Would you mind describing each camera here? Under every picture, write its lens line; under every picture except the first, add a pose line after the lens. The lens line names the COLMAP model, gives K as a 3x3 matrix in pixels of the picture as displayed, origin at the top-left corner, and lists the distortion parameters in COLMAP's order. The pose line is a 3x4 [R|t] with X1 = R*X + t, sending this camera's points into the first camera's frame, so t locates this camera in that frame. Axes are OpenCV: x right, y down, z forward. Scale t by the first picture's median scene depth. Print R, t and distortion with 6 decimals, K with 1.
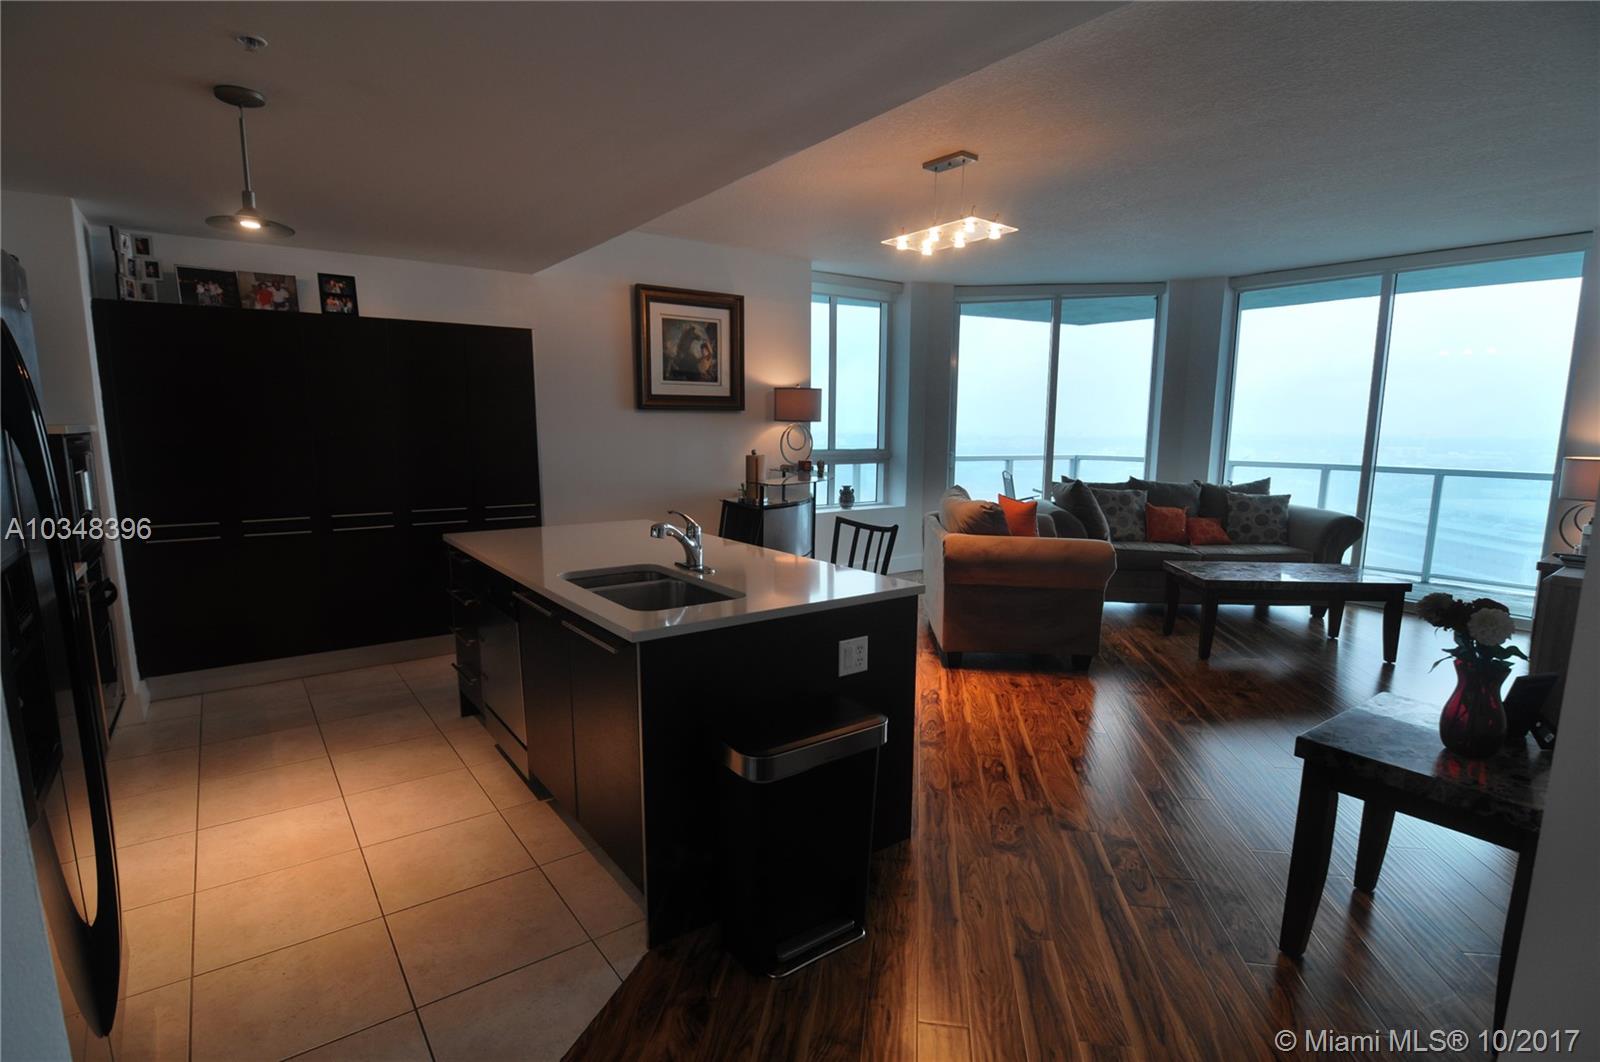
lens RADIAL K [[785.3, 0, 802.0], [0, 785.3, 546.6], [0, 0, 1]] dist [0.003162, -0.019239]
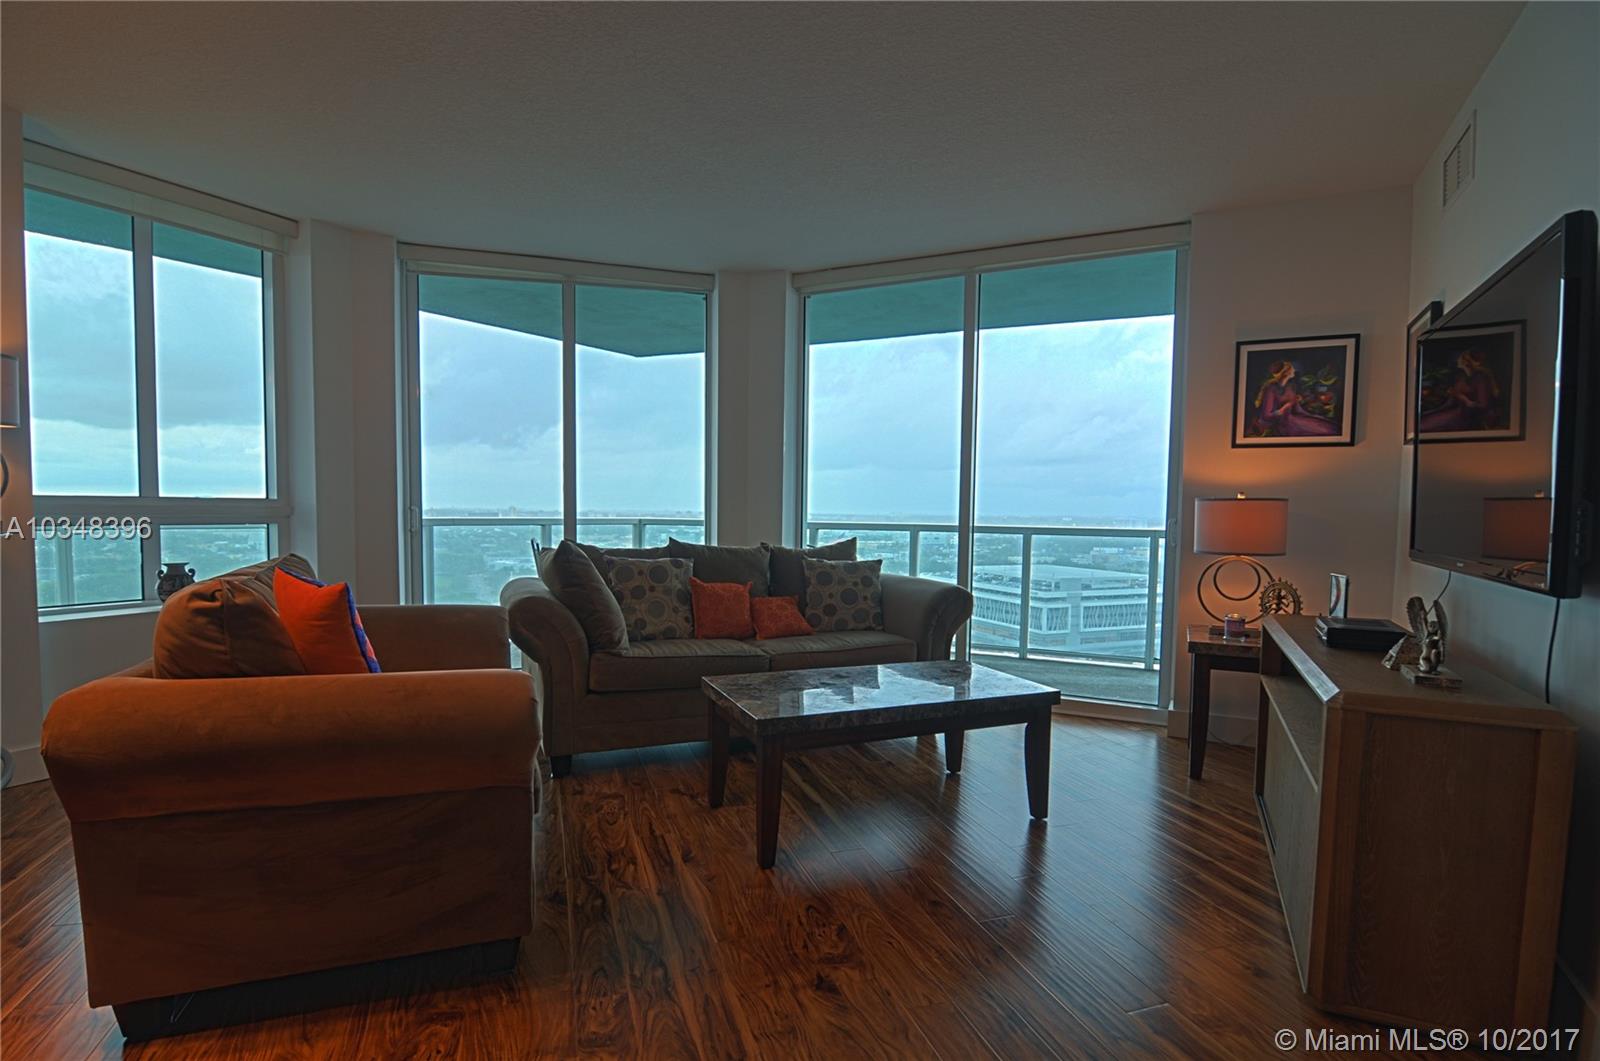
lens RADIAL K [[785.3, 0, 802.0], [0, 785.3, 546.1], [0, 0, 1]] dist [0.003162, -0.019239]
pose [[0.895757, -0.015458, 0.444274, 0.233617], [0.061592, 0.994072, -0.089596, -0.018021], [-0.440256, 0.107620, 0.891399, 0.381499]]
